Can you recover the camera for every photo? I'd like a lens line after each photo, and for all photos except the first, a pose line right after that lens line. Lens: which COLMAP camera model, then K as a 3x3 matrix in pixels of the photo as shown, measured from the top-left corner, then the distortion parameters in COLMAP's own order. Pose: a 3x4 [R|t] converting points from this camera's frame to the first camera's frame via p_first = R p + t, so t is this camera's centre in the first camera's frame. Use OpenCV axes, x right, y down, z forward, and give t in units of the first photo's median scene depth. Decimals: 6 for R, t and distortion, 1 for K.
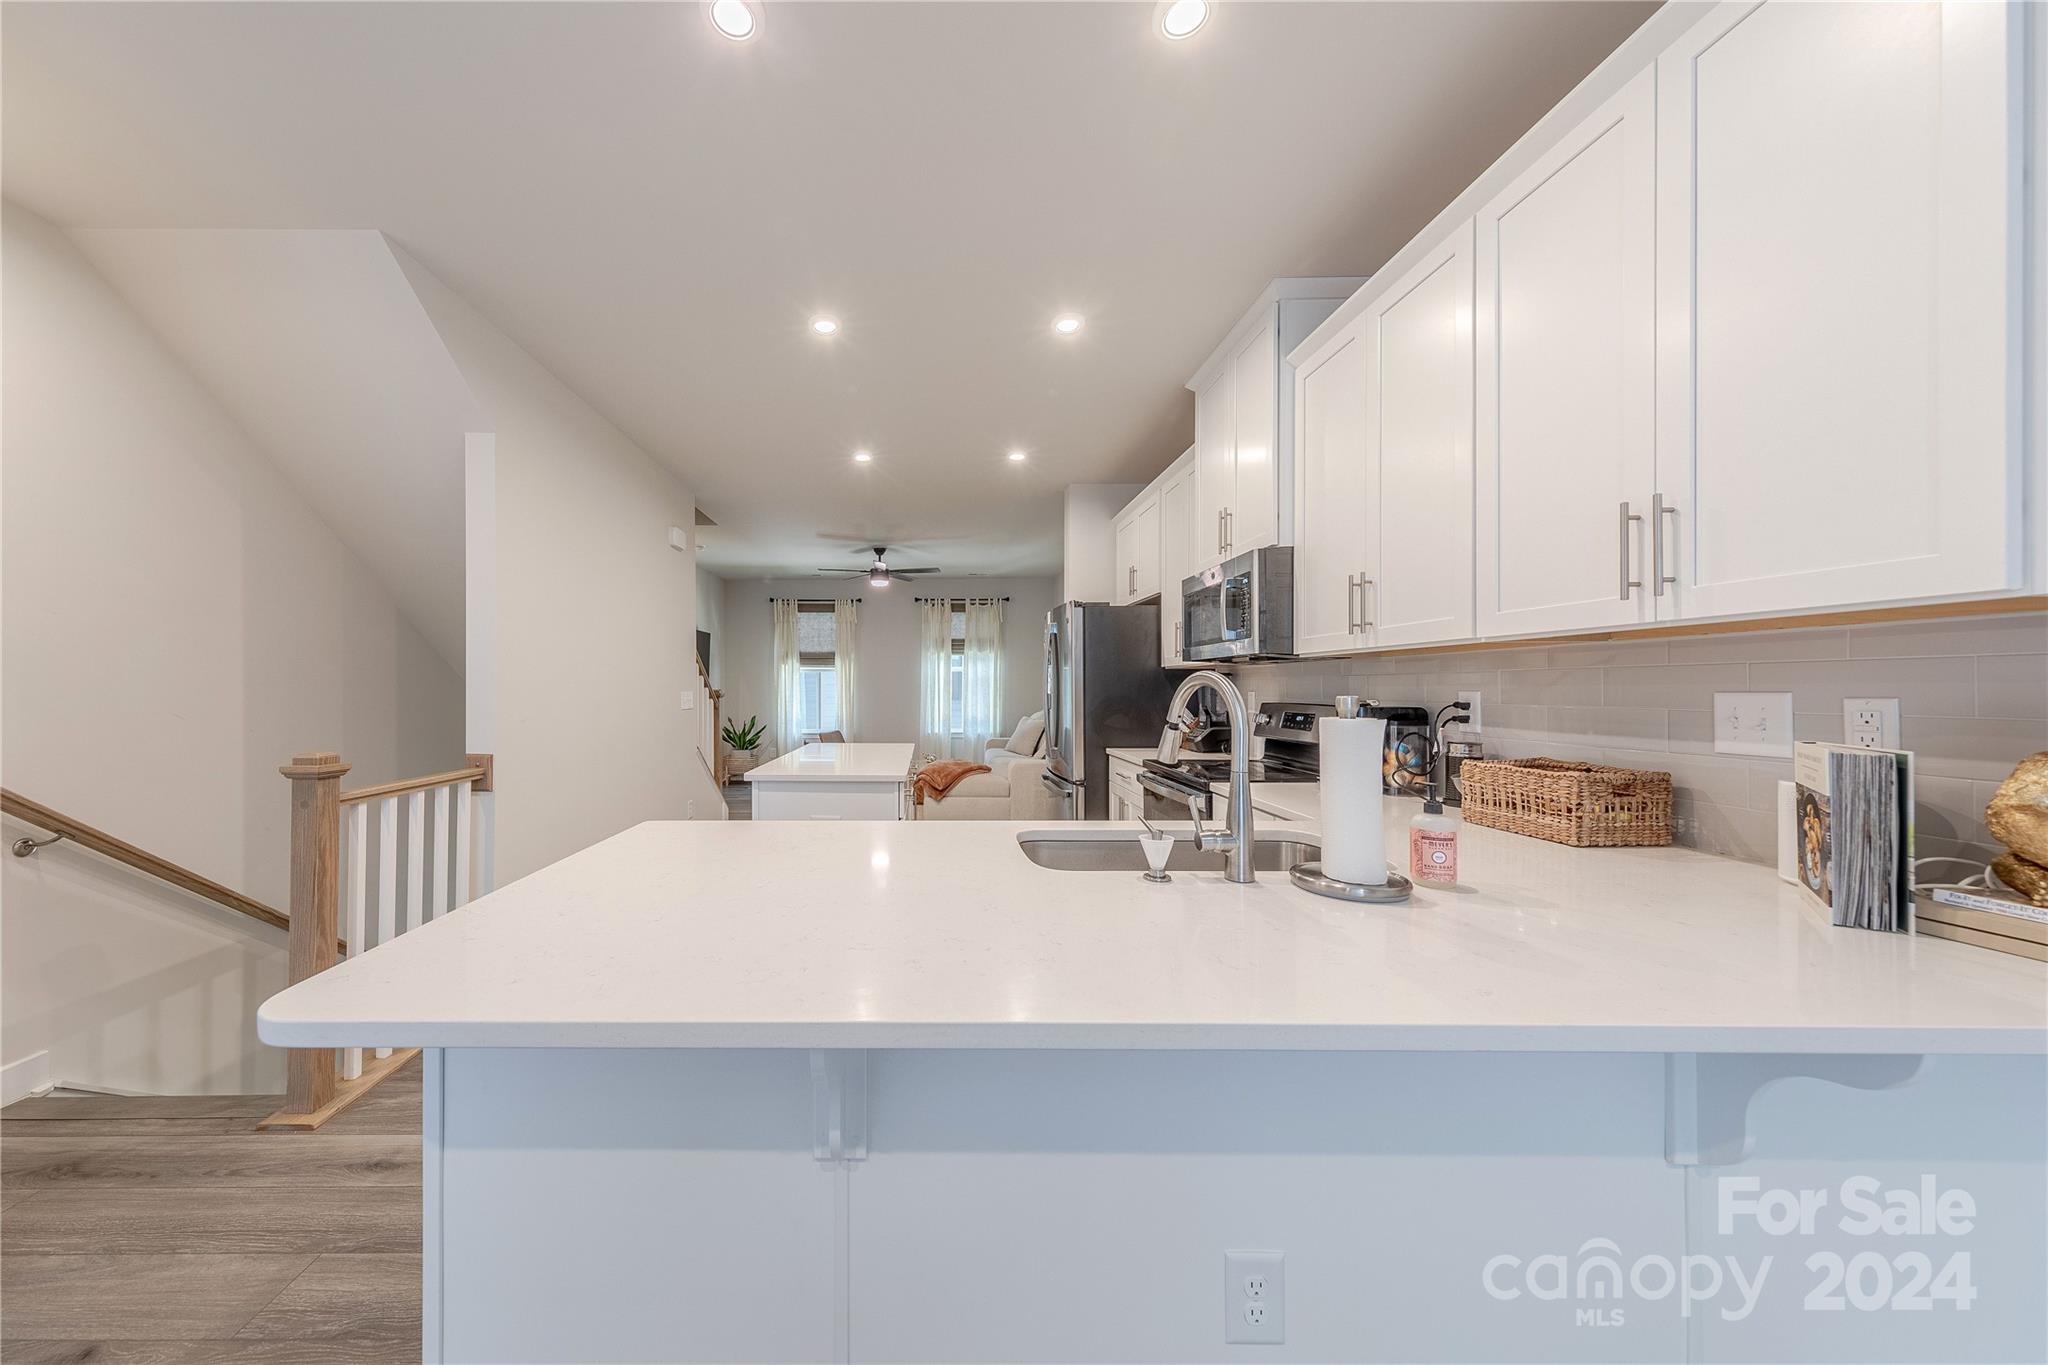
lens RADIAL K [[676.9, 0, 934.4], [0, 676.9, 688.0], [0, 0, 1]] dist [0.002936, 0.000494]
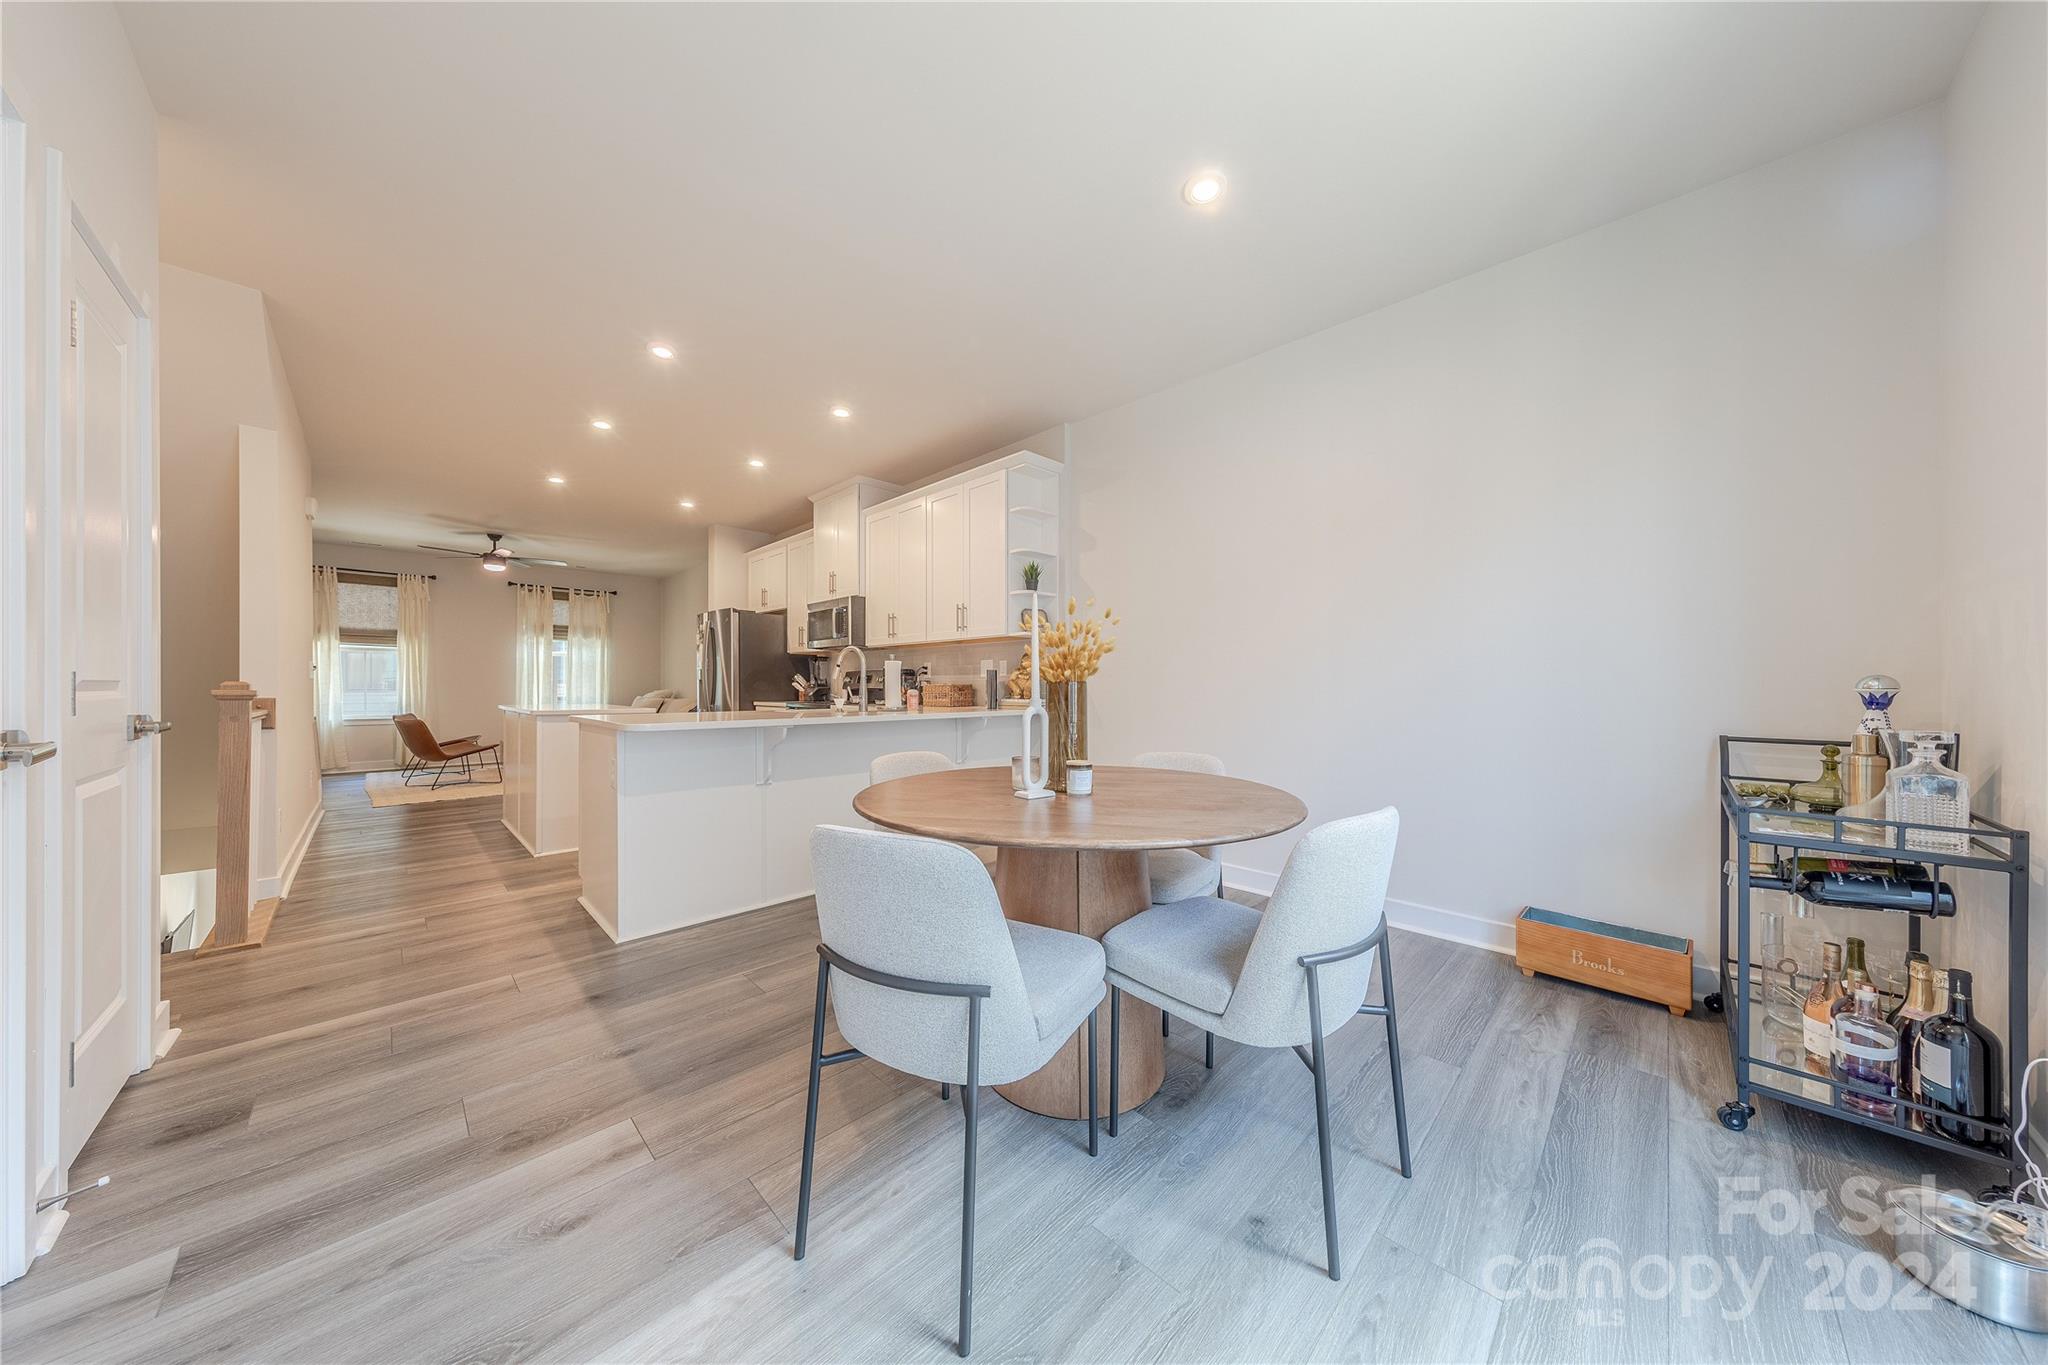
lens RADIAL K [[647.1, 0, 1027.1], [0, 647.1, 685.6], [0, 0, 1]] dist [0.010556, -0.001139]
pose [[0.715226, 0.003991, 0.698882, -0.334250], [-0.002947, 0.999992, -0.002695, 0.049347], [-0.698887, -0.000132, 0.715232, -0.515963]]
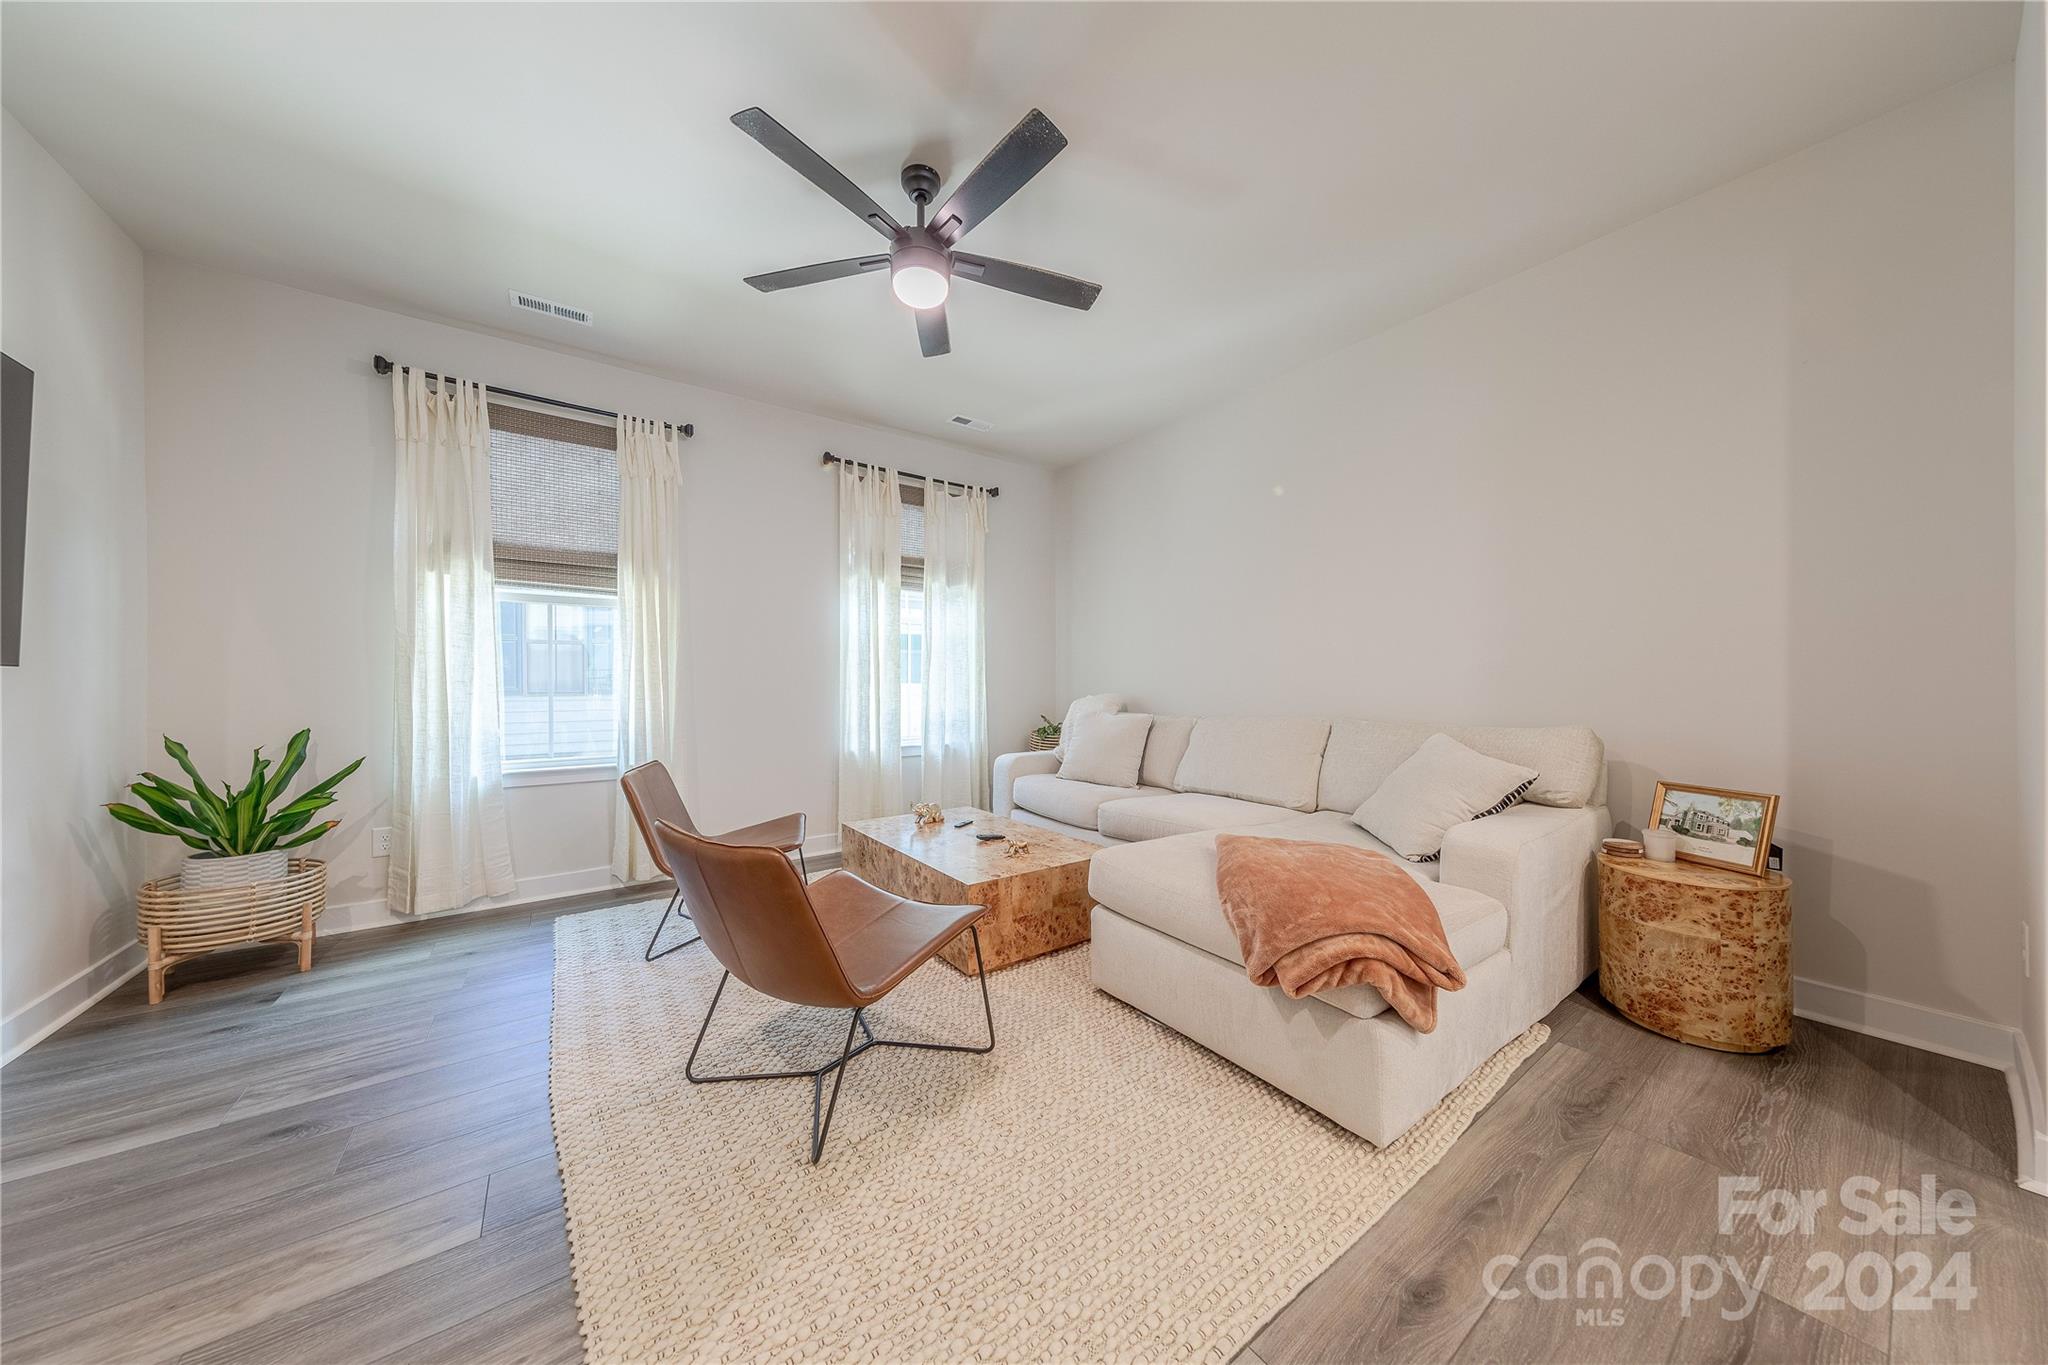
lens RADIAL K [[647.1, 0, 1009.7], [0, 647.1, 681.3], [0, 0, 1]] dist [0.010556, -0.001139]
pose [[0.830178, 0.003174, 0.557490, -0.361103], [0.004119, 0.999922, -0.011826, 0.051809], [-0.557484, 0.012114, 0.830100, 1.253234]]
